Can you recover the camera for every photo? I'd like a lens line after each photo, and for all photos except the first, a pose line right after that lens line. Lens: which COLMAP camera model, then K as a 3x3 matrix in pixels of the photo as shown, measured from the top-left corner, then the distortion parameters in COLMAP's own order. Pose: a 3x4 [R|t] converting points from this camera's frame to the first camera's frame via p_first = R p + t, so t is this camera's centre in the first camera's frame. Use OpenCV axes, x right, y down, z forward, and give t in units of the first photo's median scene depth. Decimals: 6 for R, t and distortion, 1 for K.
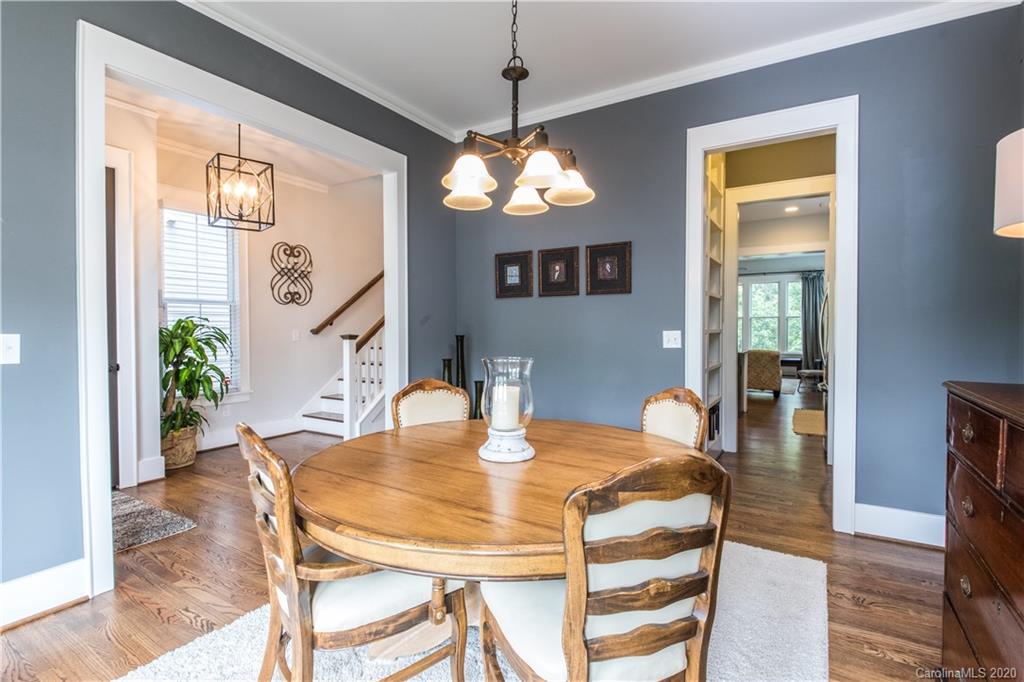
lens RADIAL K [[482.5, 0, 512.0], [0, 482.5, 341.0], [0, 0, 1]] dist [0.000175, -0.000085]
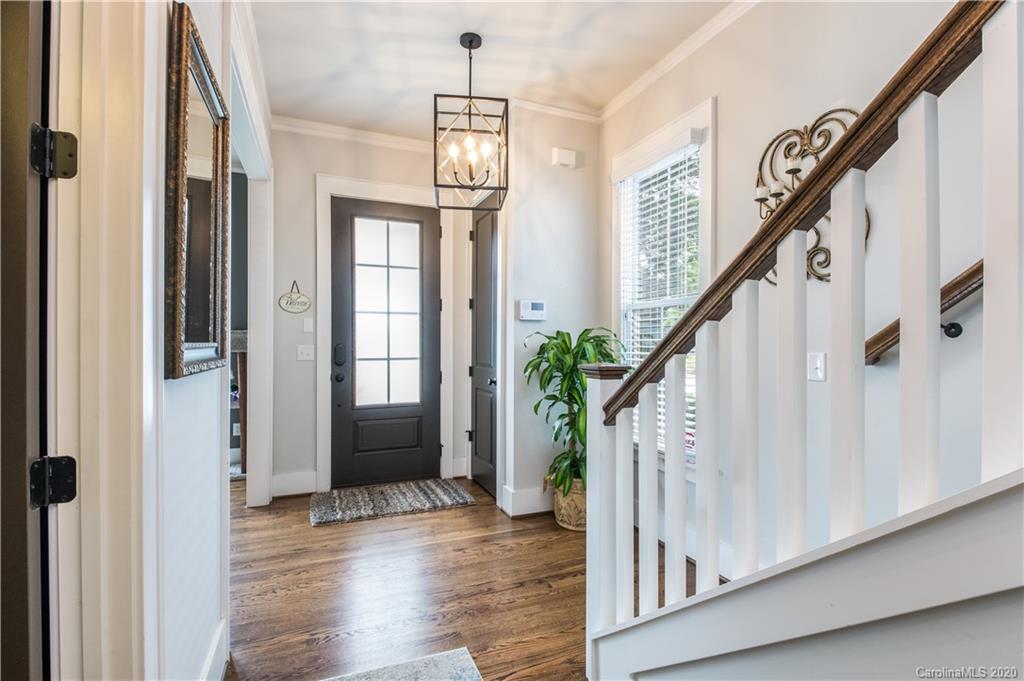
lens RADIAL K [[482.5, 0, 512.0], [0, 482.5, 340.5], [0, 0, 1]] dist [0.000175, -0.000085]
pose [[-0.580838, -0.001782, -0.814017, -0.015920], [-0.020769, 0.999705, 0.012630, -0.032108], [0.813754, 0.024242, -0.580703, 1.110165]]
